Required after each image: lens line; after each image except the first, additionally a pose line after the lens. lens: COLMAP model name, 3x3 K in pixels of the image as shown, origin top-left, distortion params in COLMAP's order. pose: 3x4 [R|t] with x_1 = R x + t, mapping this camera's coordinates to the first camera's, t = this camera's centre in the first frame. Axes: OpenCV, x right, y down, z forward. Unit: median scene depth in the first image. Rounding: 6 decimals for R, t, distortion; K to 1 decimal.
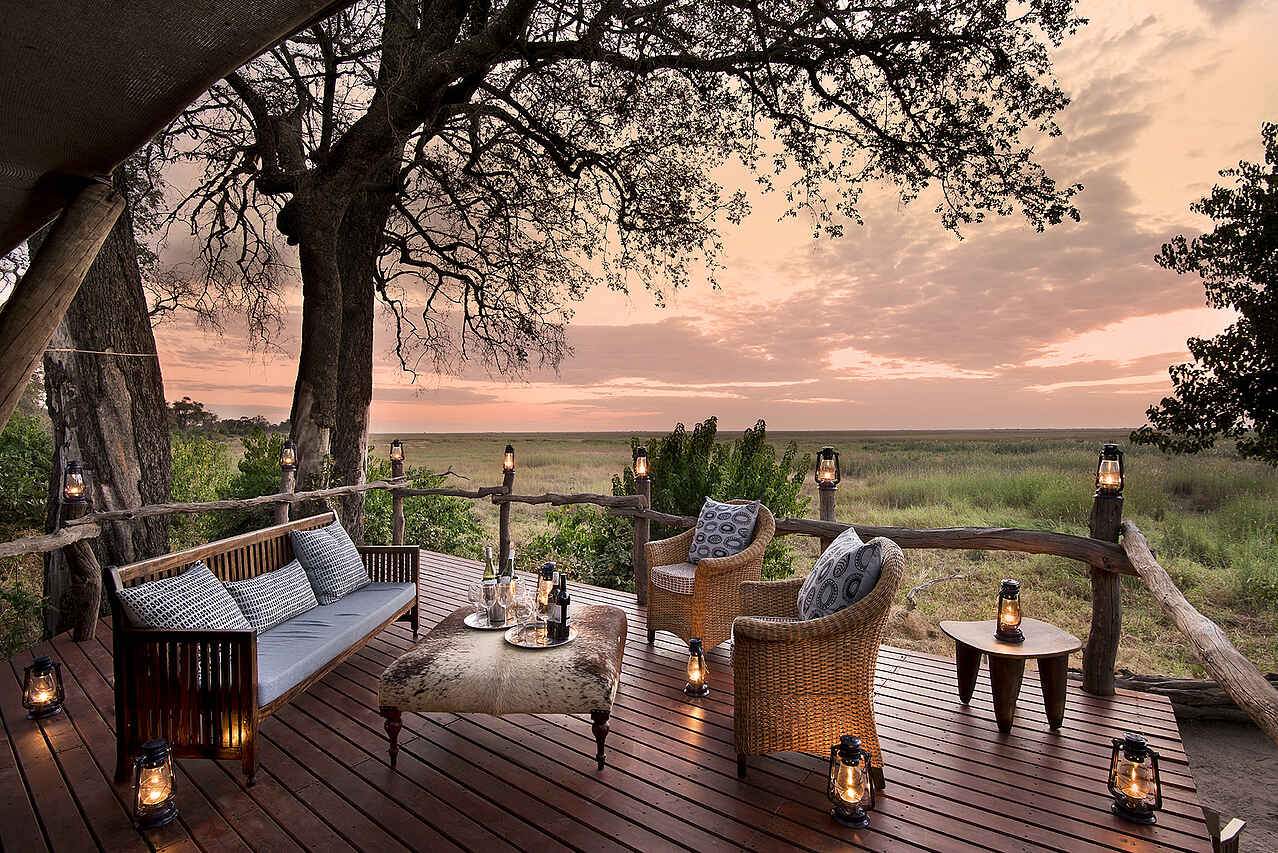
lens RADIAL K [[602.4, 0, 636.2], [0, 602.4, 429.3], [0, 0, 1]] dist [-0.019494, -0.000538]
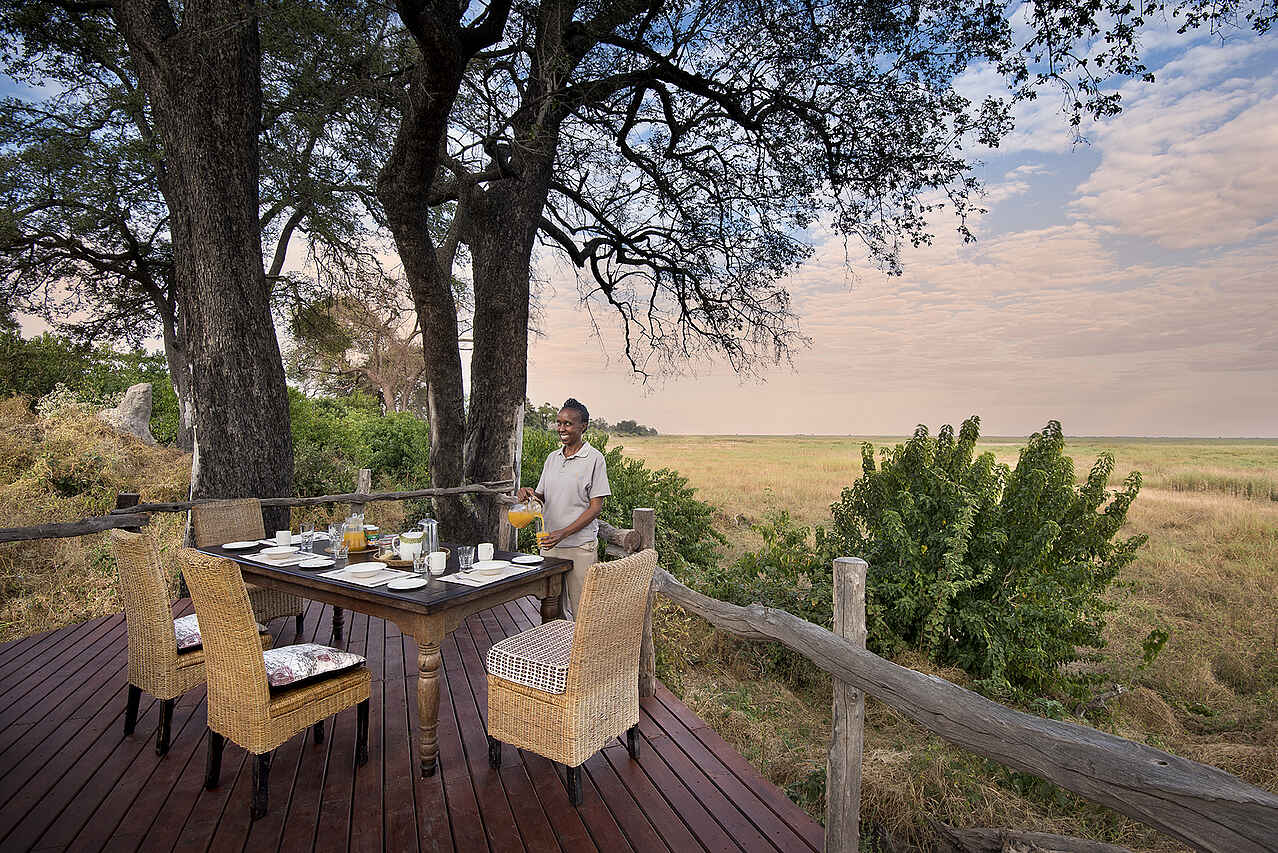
lens RADIAL K [[602.4, 0, 638.6], [0, 602.4, 433.6], [0, 0, 1]] dist [-0.019494, -0.000538]
pose [[0.871478, 0.002357, -0.490428, 0.134980], [-0.000864, 0.999994, 0.003271, 0.002390], [0.490433, -0.002427, 0.871475, 0.151262]]
